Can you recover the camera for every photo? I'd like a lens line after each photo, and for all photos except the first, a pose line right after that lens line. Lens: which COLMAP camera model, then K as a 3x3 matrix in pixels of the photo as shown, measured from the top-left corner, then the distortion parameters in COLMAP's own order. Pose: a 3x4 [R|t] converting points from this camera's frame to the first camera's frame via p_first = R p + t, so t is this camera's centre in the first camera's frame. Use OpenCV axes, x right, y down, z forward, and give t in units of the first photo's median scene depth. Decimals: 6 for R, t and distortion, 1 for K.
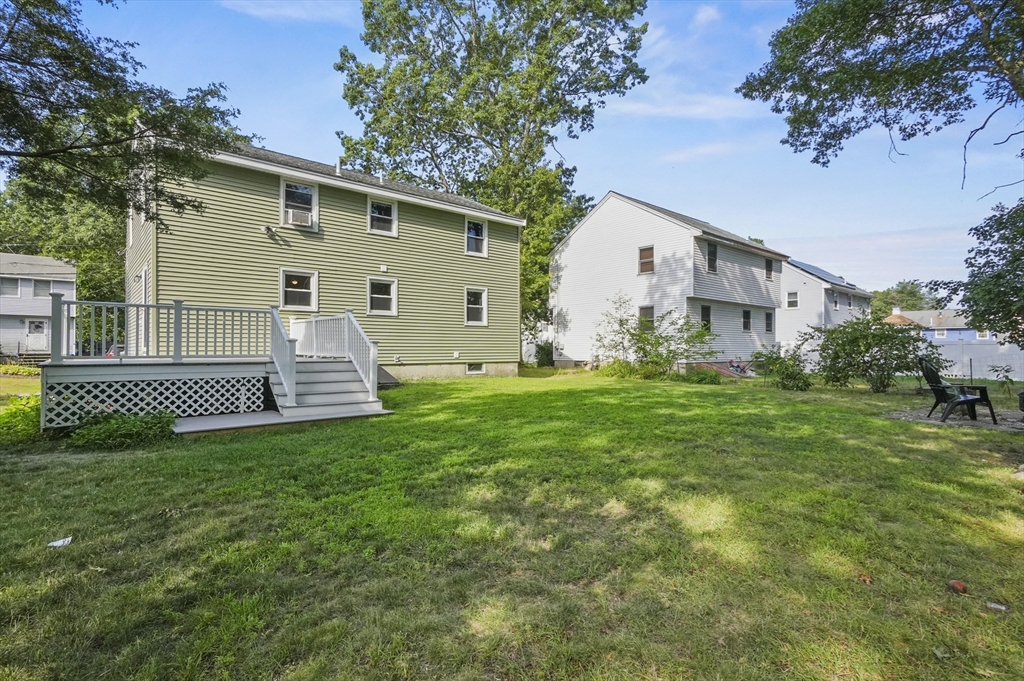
lens RADIAL K [[496.3, 0, 518.3], [0, 496.3, 341.2], [0, 0, 1]] dist [0.015279, 0.009736]
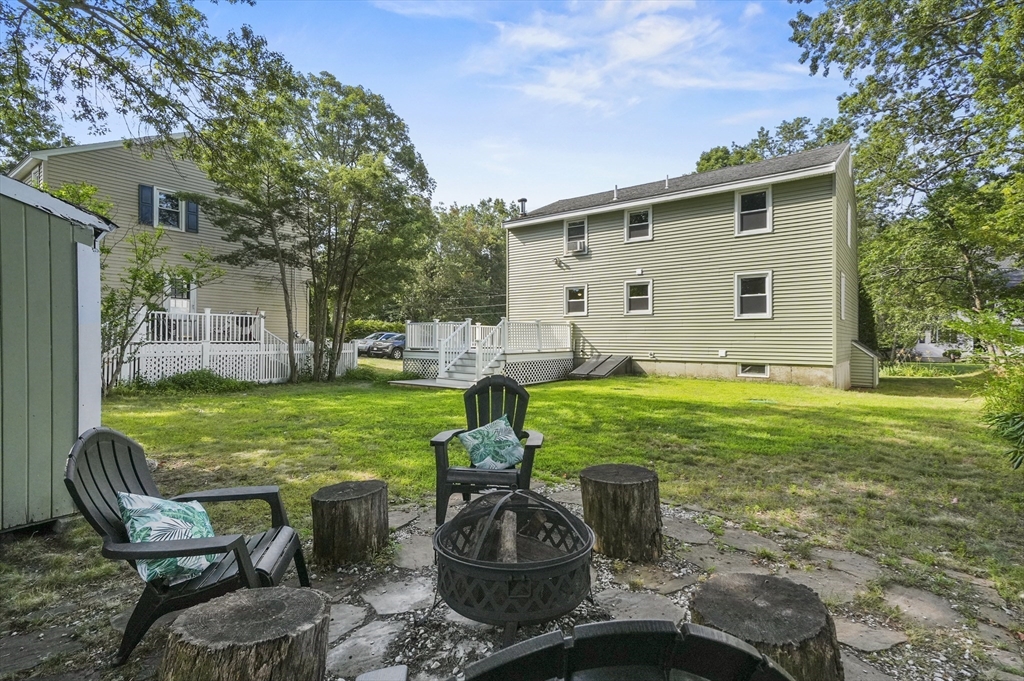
lens RADIAL K [[496.3, 0, 521.4], [0, 496.3, 337.7], [0, 0, 1]] dist [0.015279, 0.009736]
pose [[0.202635, -0.000355, -0.979254, 0.662404], [0.009864, 0.999950, 0.001679, -0.005231], [0.979205, -0.010000, 0.202629, 0.466773]]
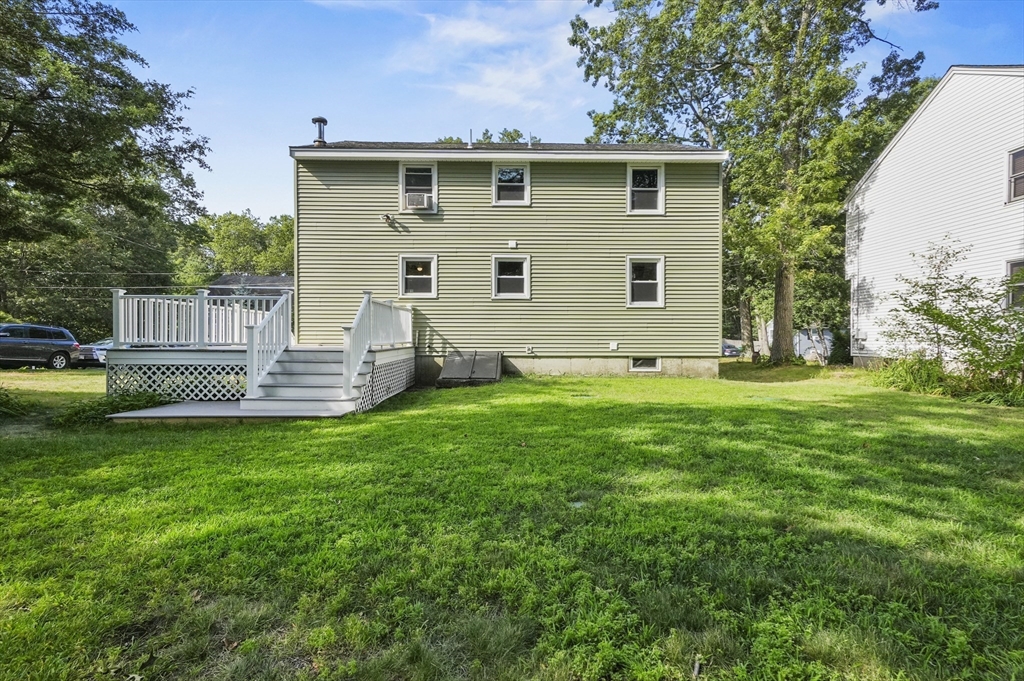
lens RADIAL K [[496.3, 0, 513.8], [0, 496.3, 337.0], [0, 0, 1]] dist [0.015279, 0.009736]
pose [[0.763089, -0.000623, -0.646293, 0.253866], [0.006716, 0.999953, 0.006966, 0.006899], [0.646259, -0.009656, 0.763057, 0.307174]]
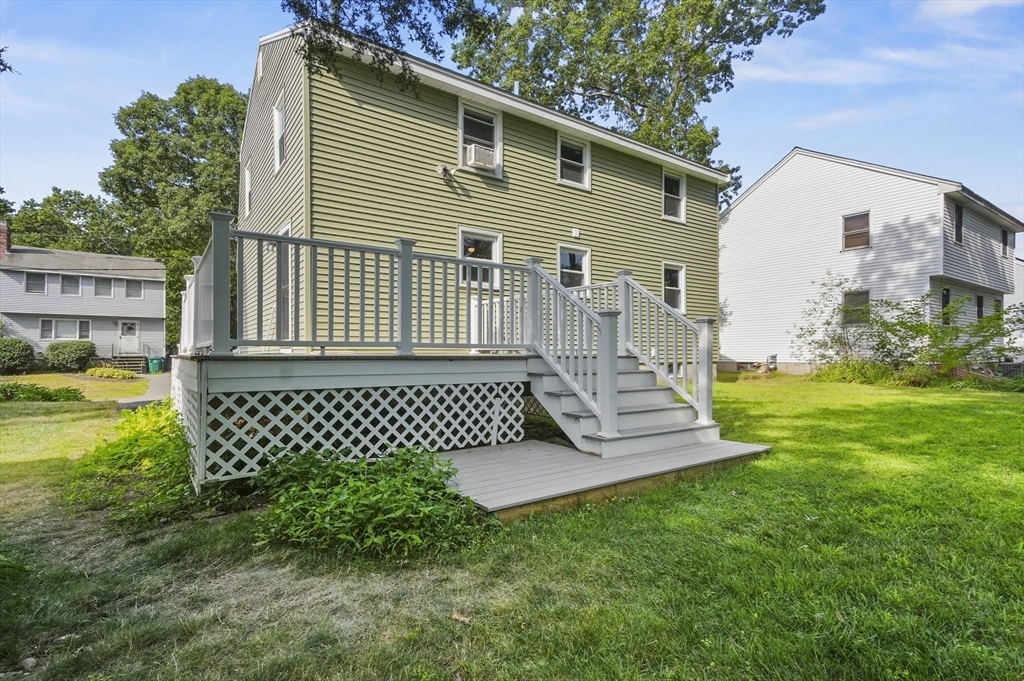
lens RADIAL K [[496.3, 0, 519.7], [0, 496.3, 347.5], [0, 0, 1]] dist [0.015279, 0.009736]
pose [[0.995910, -0.003942, -0.090262, -0.255240], [0.004217, 0.999987, 0.002861, 0.016615], [0.090249, -0.003230, 0.995914, 0.236880]]
